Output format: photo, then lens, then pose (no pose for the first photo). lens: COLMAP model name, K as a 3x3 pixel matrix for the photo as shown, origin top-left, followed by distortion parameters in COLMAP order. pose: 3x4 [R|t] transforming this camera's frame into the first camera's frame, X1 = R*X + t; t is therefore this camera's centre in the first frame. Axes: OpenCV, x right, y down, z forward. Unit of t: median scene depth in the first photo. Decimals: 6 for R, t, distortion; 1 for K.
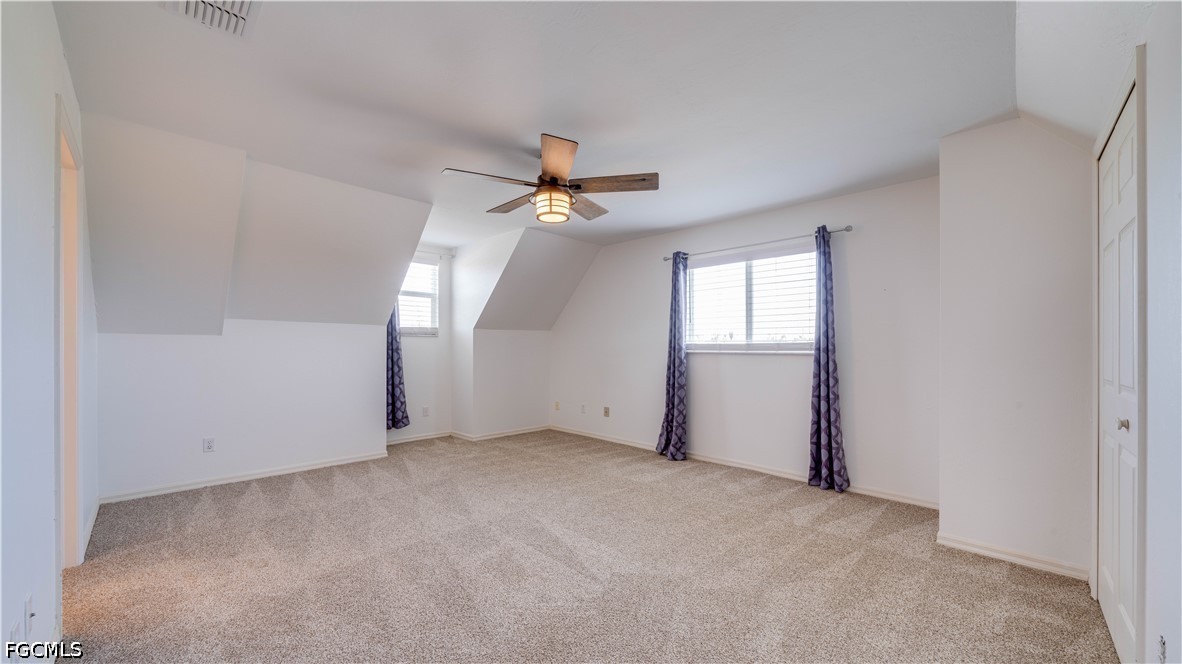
lens RADIAL K [[448.8, 0, 587.5], [0, 448.8, 336.9], [0, 0, 1]] dist [-0.000010, 0.000036]
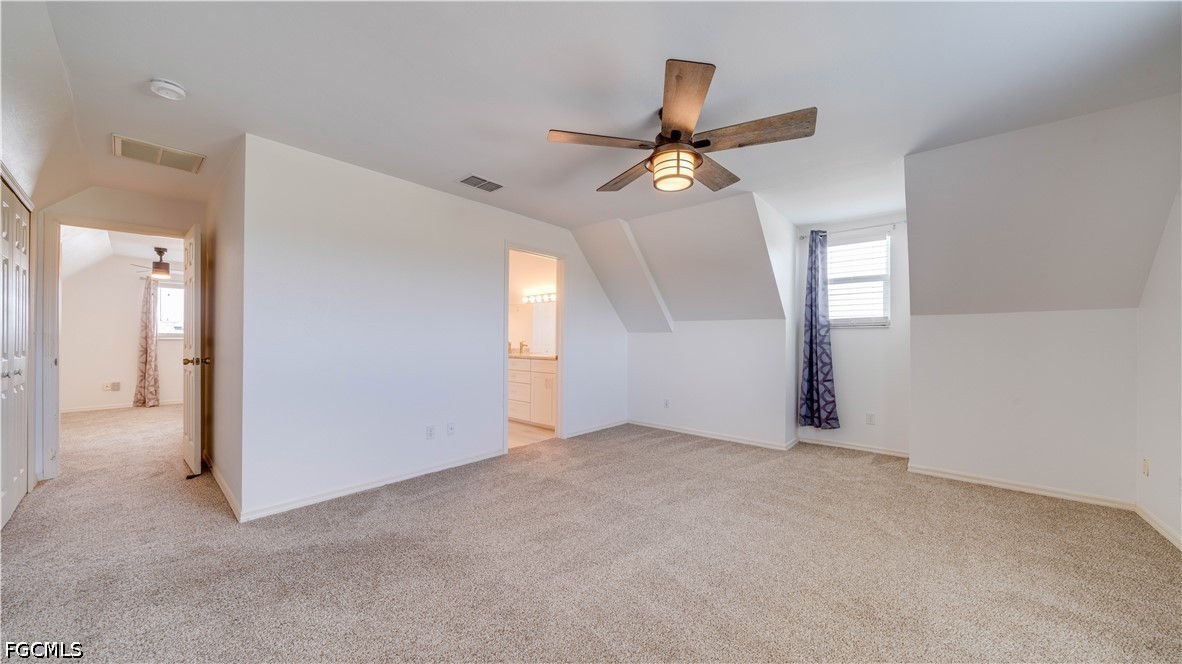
lens RADIAL K [[402.3, 0, 586.3], [0, 402.3, 340.4], [0, 0, 1]] dist [-0.000017, 0.000072]
pose [[0.049856, -0.001734, -0.998755, 0.502060], [0.012380, 0.999923, -0.001118, 0.021581], [0.998680, -0.012308, 0.049874, 0.620638]]
